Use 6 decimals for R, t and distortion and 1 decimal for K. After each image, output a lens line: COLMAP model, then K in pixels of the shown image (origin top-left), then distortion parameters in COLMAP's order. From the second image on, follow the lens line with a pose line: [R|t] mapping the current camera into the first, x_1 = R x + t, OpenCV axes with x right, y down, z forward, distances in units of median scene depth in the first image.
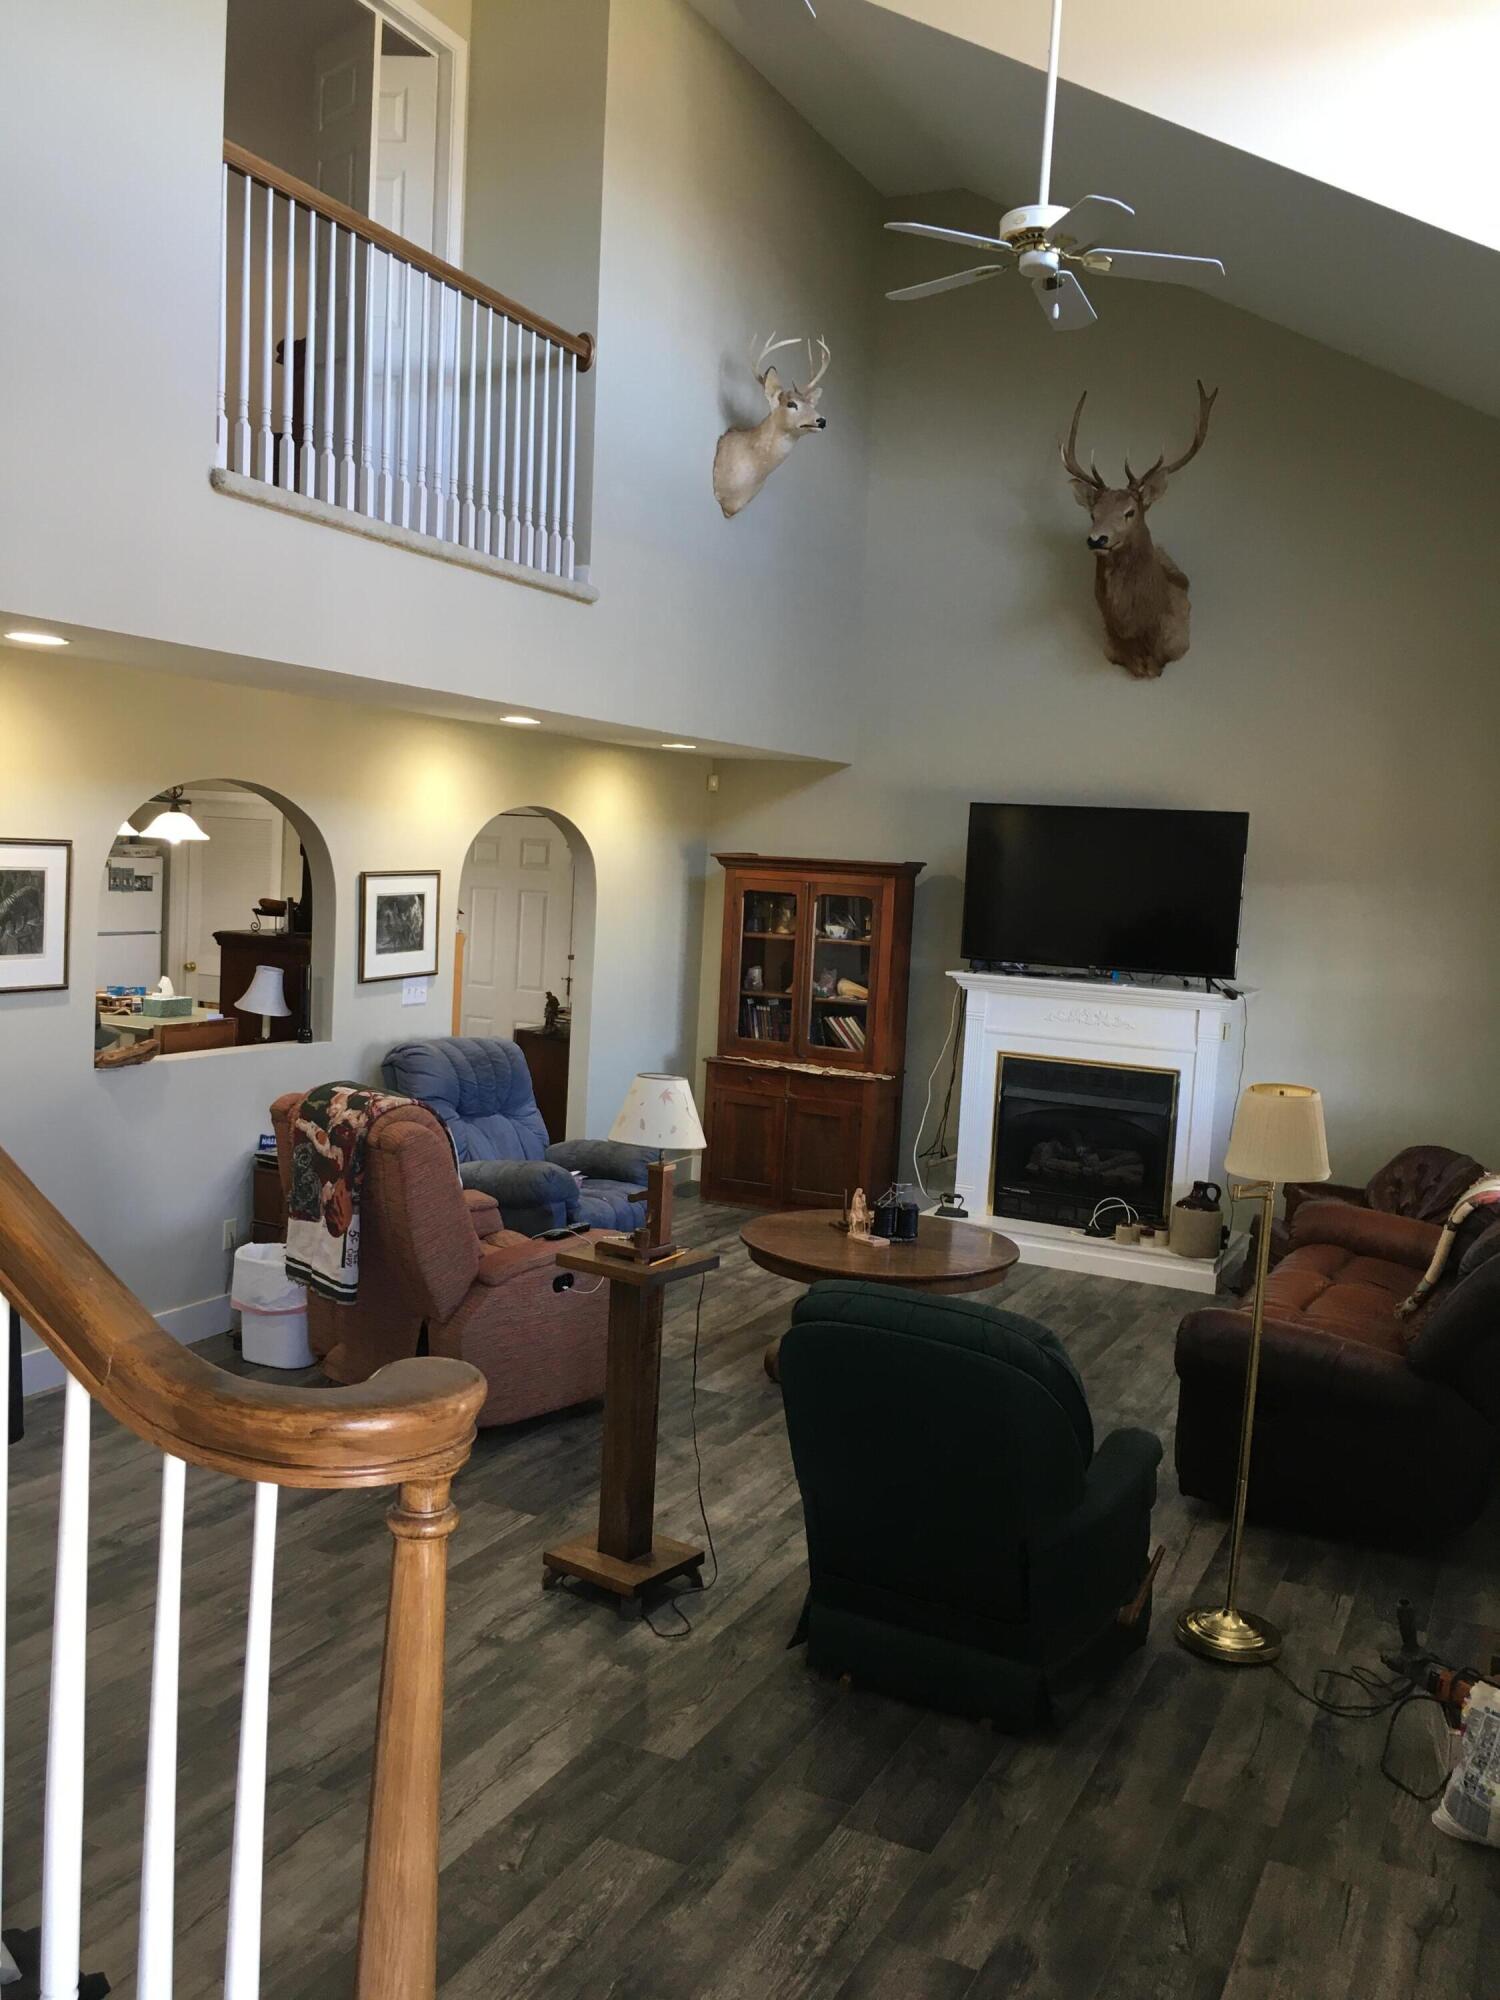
lens RADIAL K [[1710.1, 0, 752.6], [0, 1710.1, 1002.0], [0, 0, 1]] dist [0.038852, -0.057966]
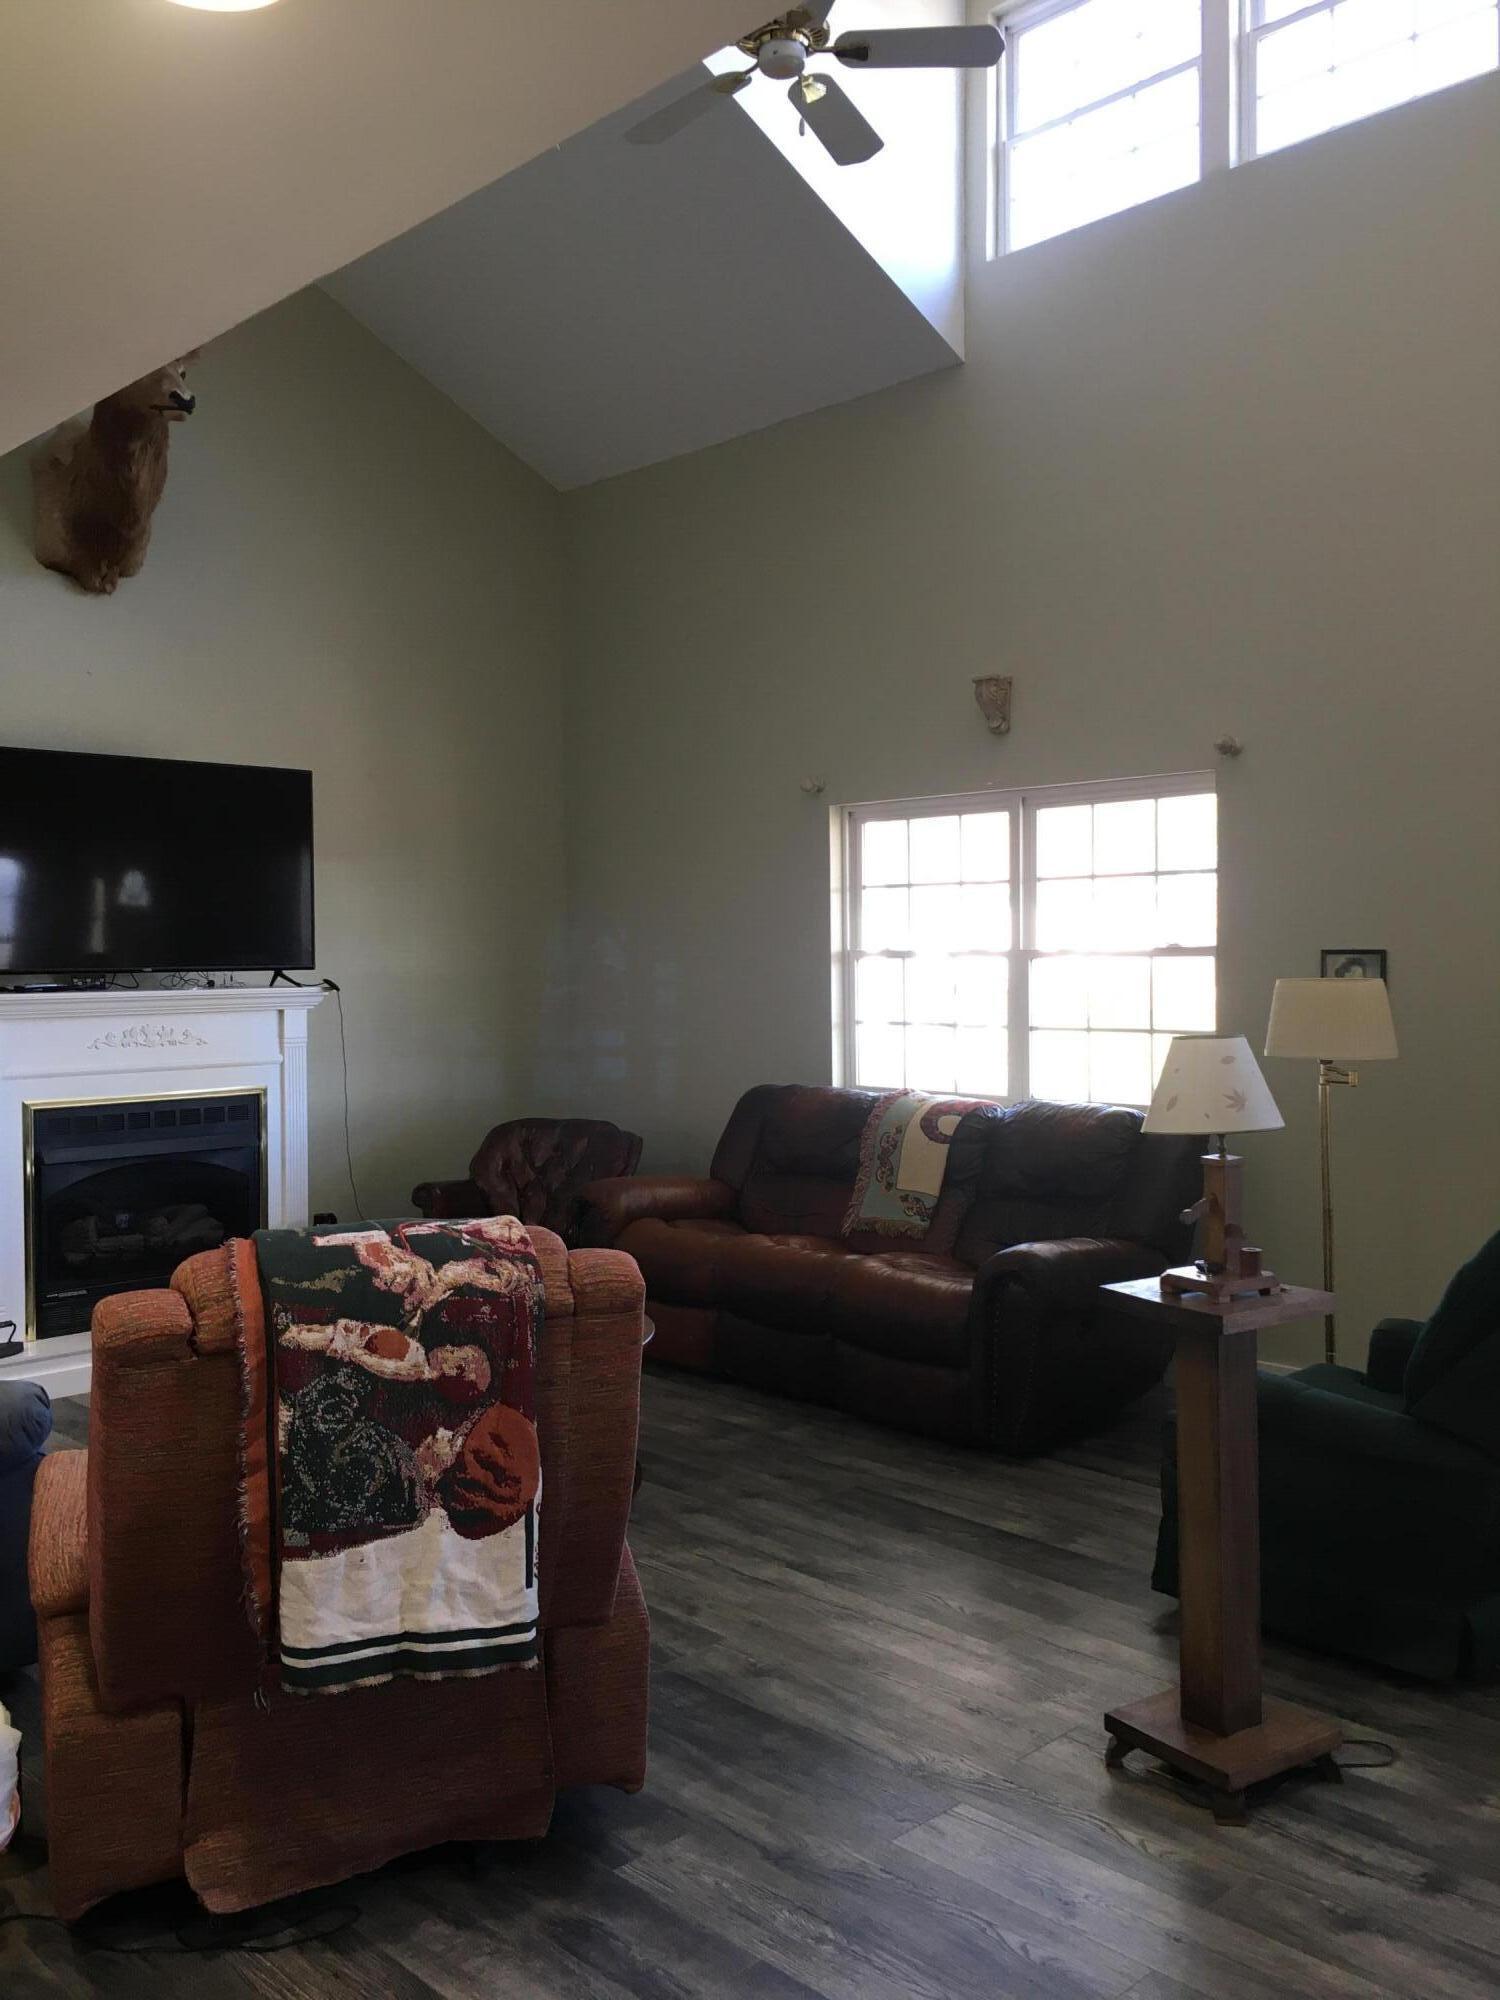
lens RADIAL K [[1710.1, 0, 762.0], [0, 1710.1, 994.5], [0, 0, 1]] dist [0.038852, -0.057966]
pose [[0.343491, -0.081442, 0.935618, -0.492640], [0.109191, 0.992940, 0.046344, -0.017692], [-0.932787, 0.086242, 0.349959, 0.576301]]
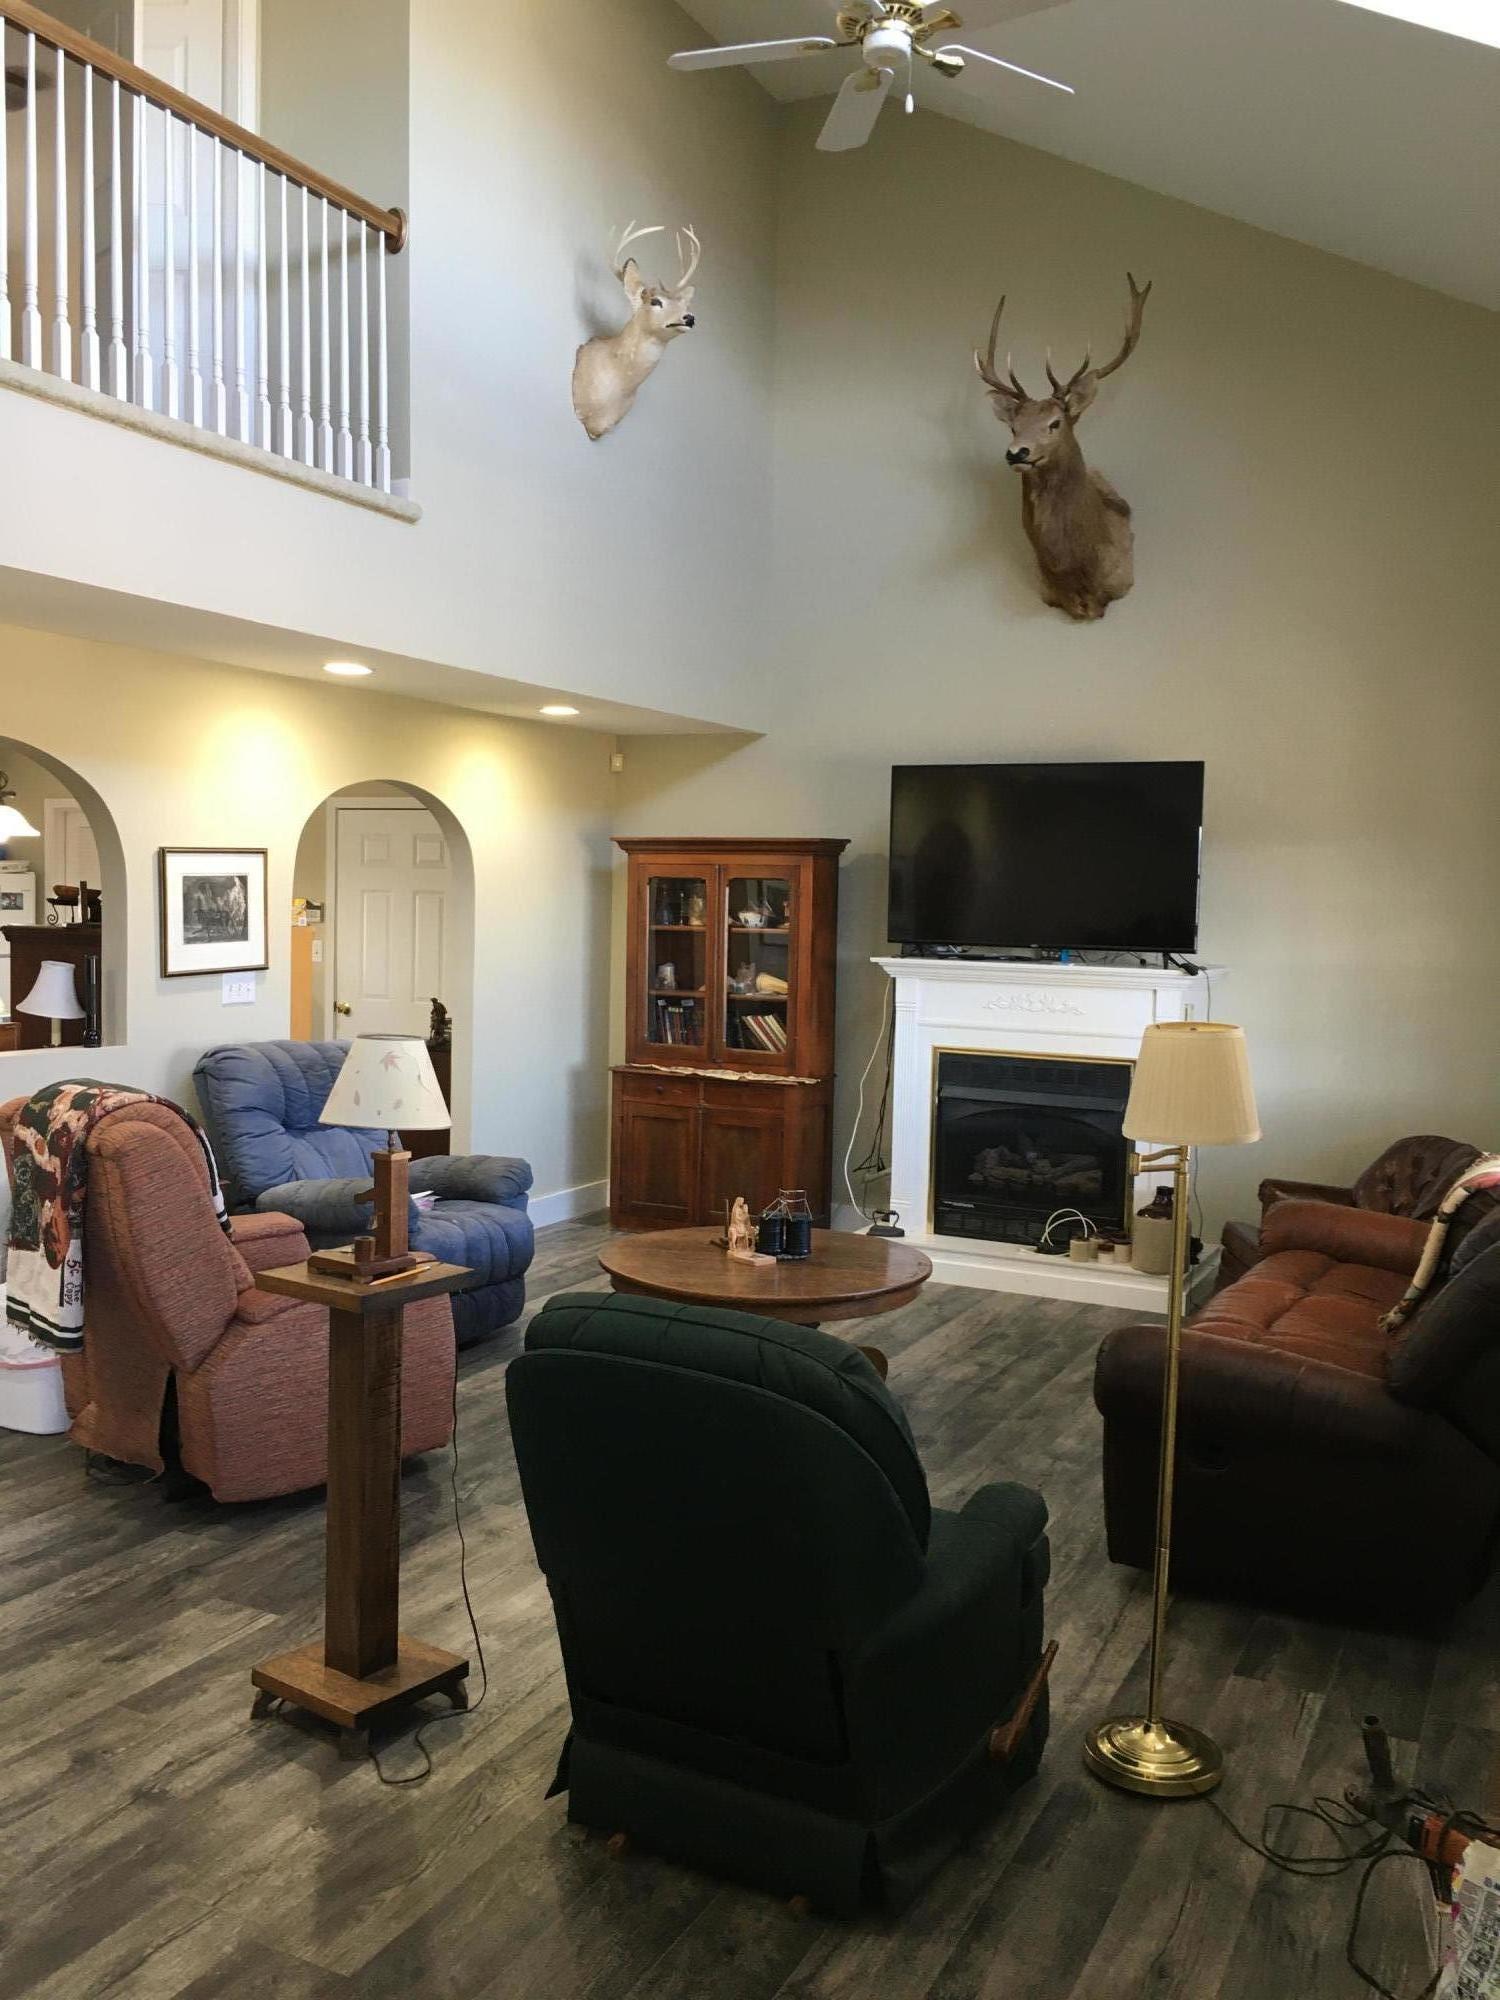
lens RADIAL K [[1710.1, 0, 757.4], [0, 1710.1, 999.3], [0, 0, 1]] dist [0.038852, -0.057966]
pose [[0.999545, -0.029289, -0.007240, 0.073752], [0.029070, 0.999164, -0.028758, 0.033283], [0.008077, 0.028534, 0.999560, 0.146702]]
